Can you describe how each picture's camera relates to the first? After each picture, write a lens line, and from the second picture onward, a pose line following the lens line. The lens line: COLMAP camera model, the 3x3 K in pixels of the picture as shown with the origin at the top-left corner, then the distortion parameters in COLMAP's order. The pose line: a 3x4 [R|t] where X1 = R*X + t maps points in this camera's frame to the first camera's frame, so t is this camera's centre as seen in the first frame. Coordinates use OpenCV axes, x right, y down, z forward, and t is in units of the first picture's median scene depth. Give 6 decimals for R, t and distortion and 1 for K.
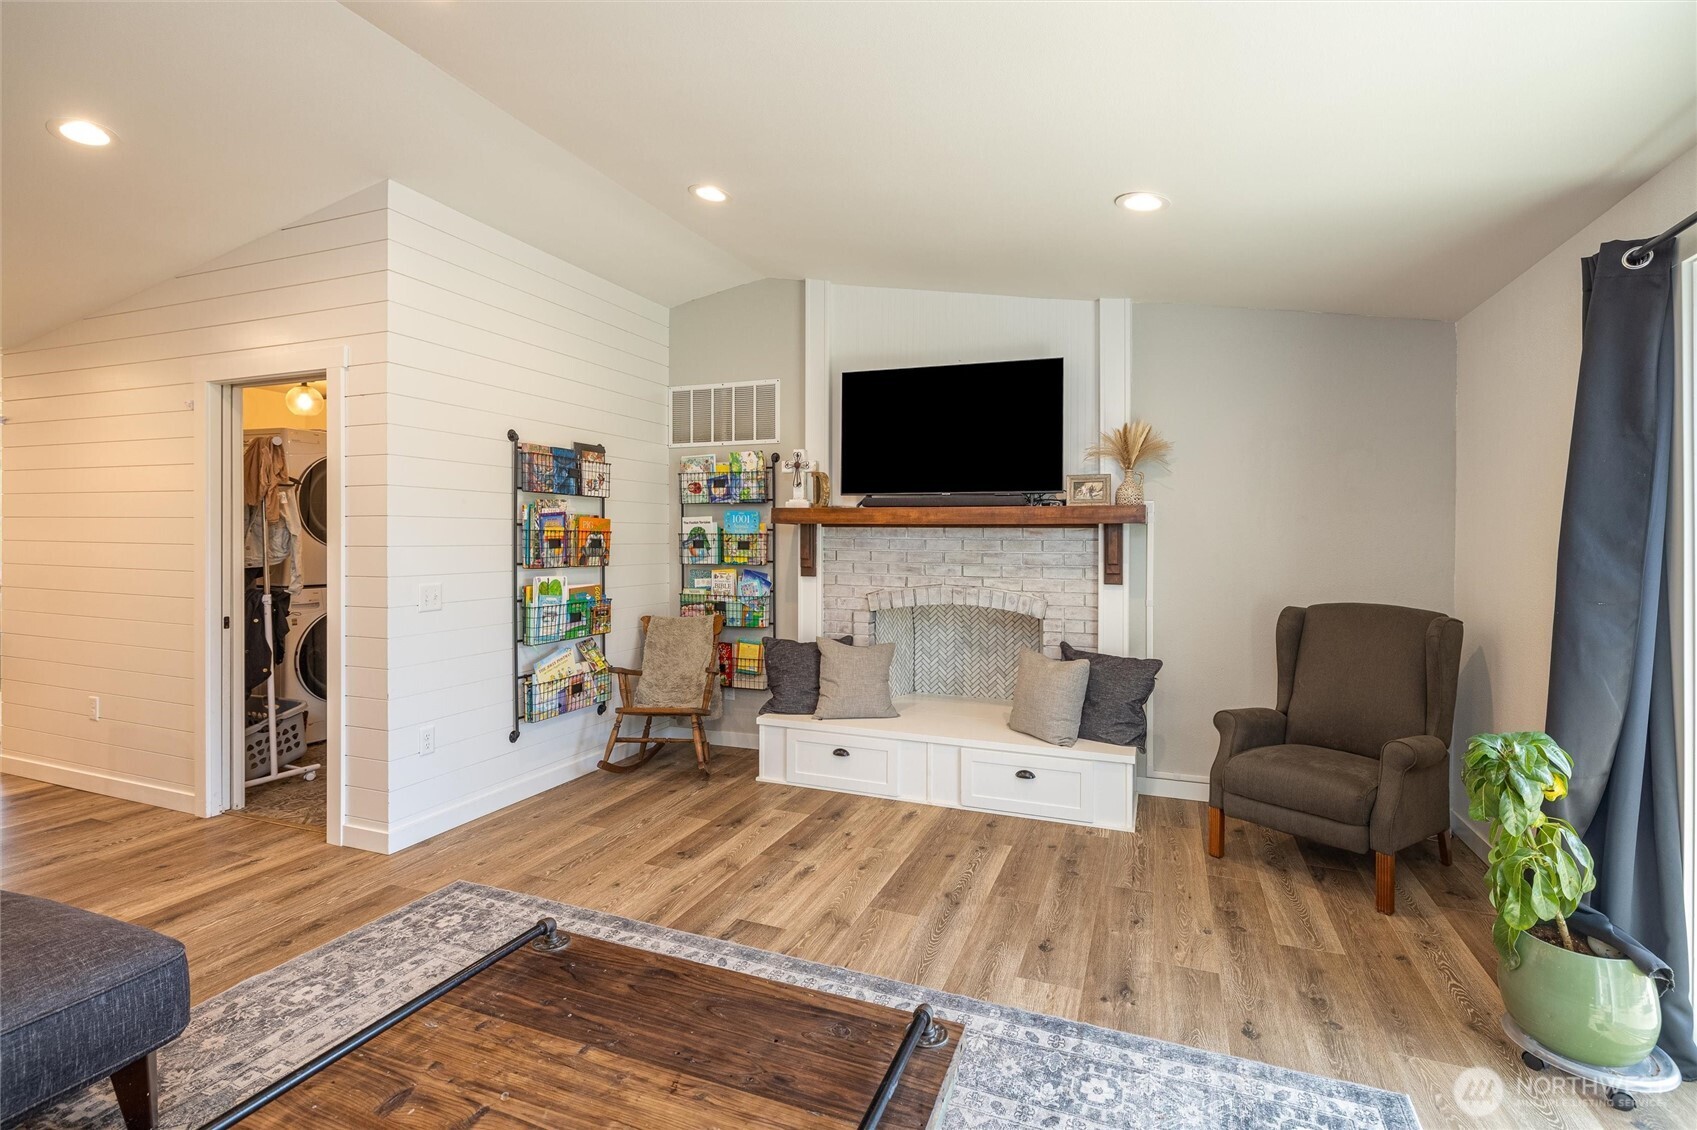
lens RADIAL K [[798.4, 0, 855.7], [0, 798.4, 547.3], [0, 0, 1]] dist [-0.005689, 0.000356]
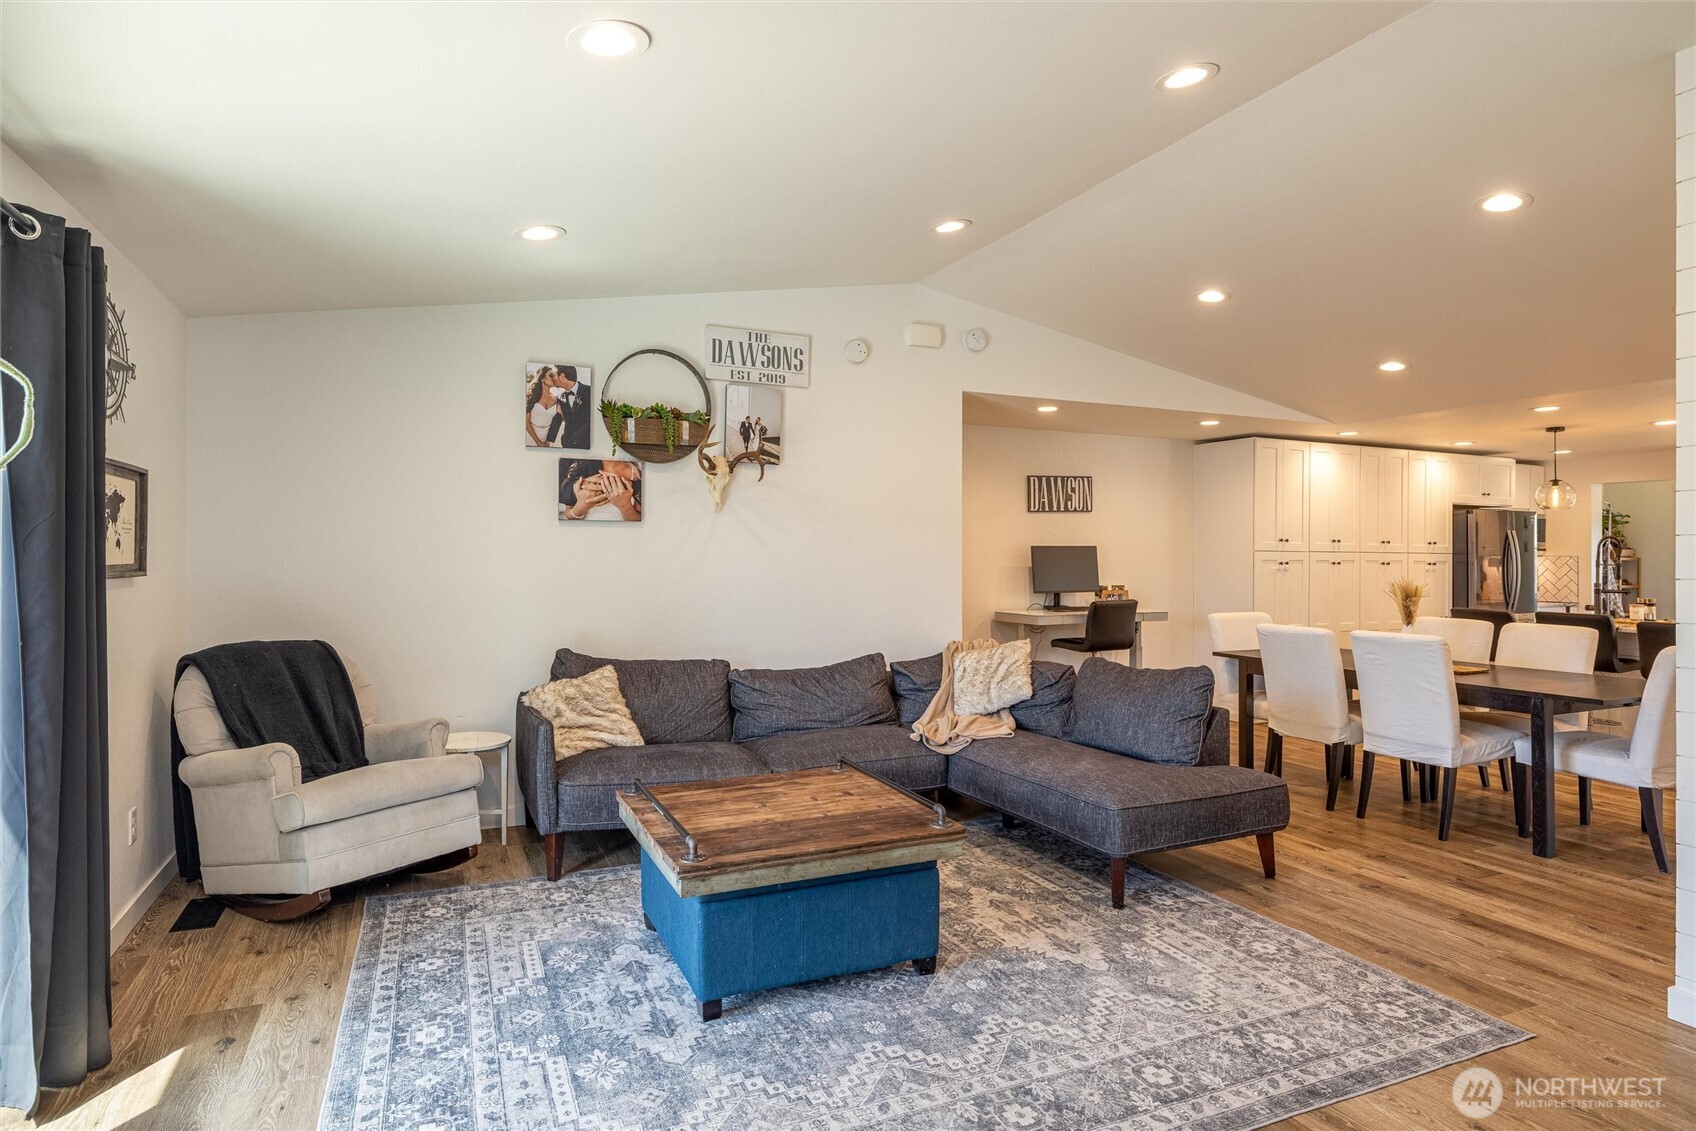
lens RADIAL K [[937.6, 0, 852.2], [0, 937.6, 555.6], [0, 0, 1]] dist [-0.002543, 0.002781]
pose [[-0.699178, -0.011344, -0.714858, 0.449505], [-0.017457, 0.999847, 0.001207, -0.008640], [0.714735, 0.013323, -0.699269, 0.924921]]
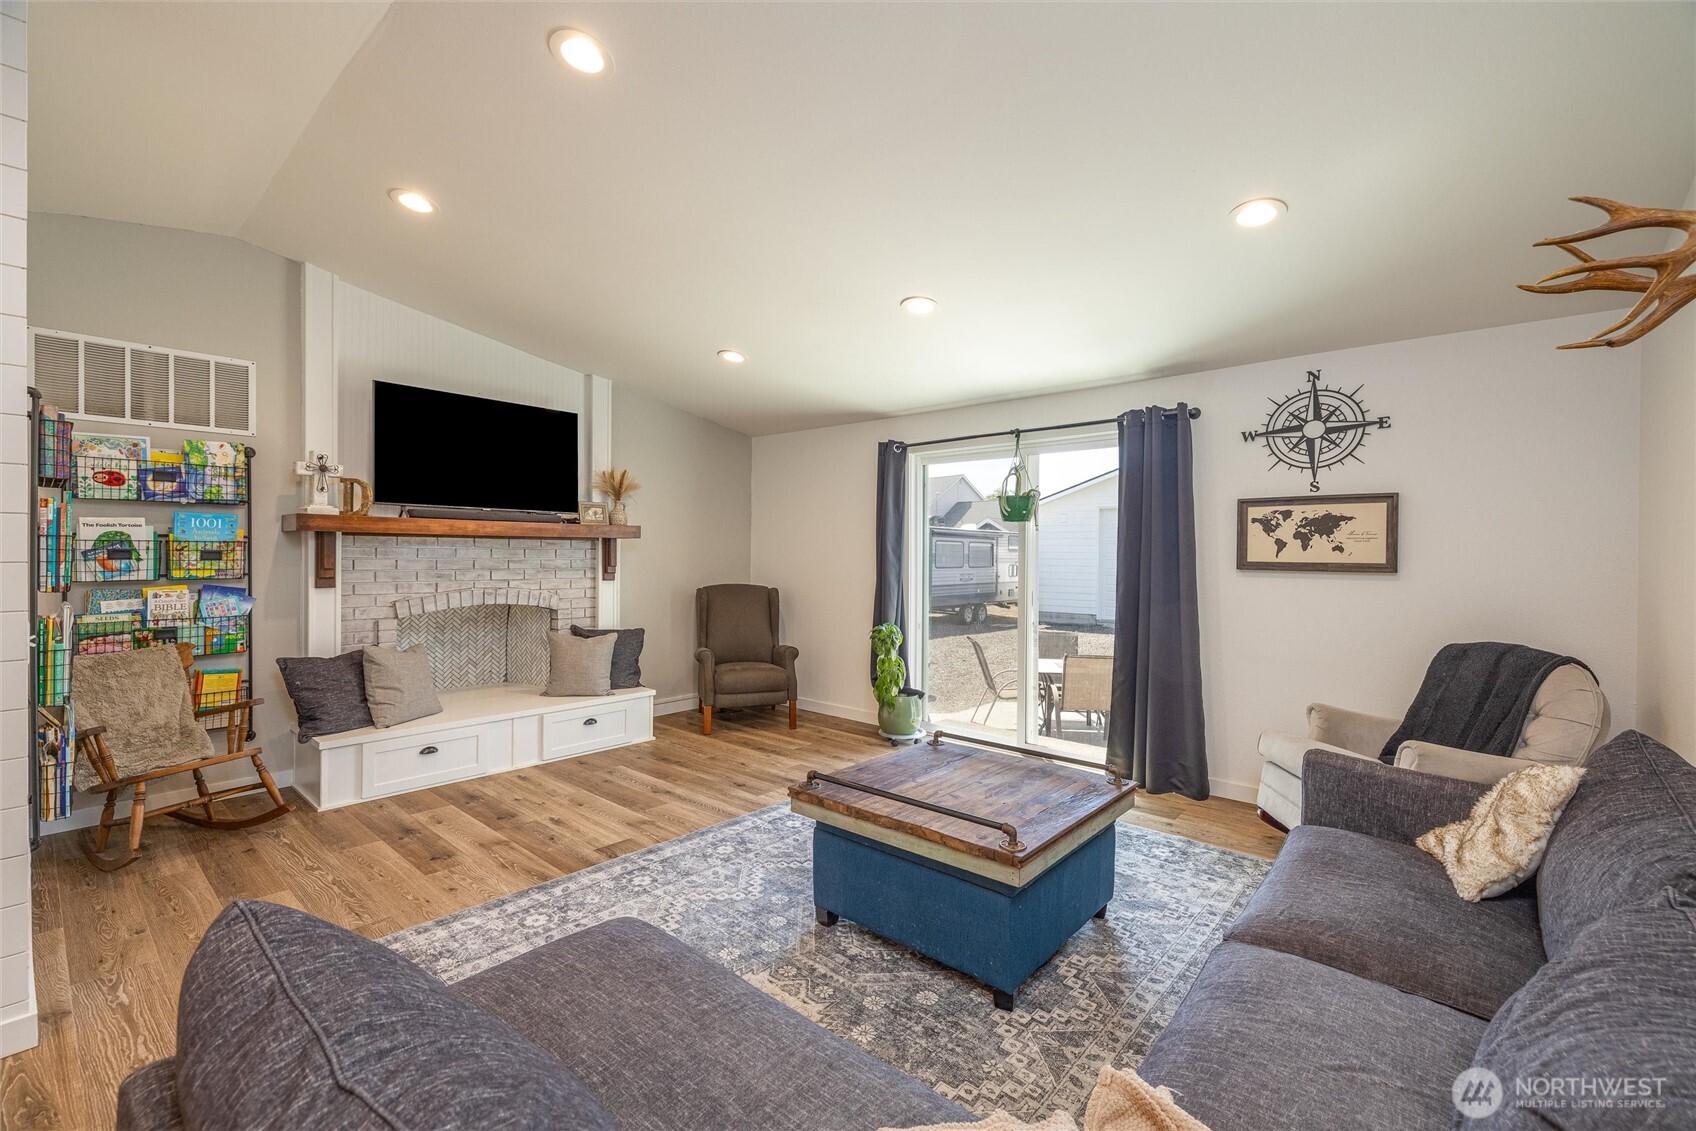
lens RADIAL K [[715.1, 0, 851.2], [0, 715.1, 556.0], [0, 0, 1]] dist [-0.000160, 0.000896]
pose [[0.338107, -0.010078, 0.941054, -0.787850], [0.003378, 0.999949, 0.009496, -0.008162], [-0.941102, -0.000032, 0.338124, 0.168726]]
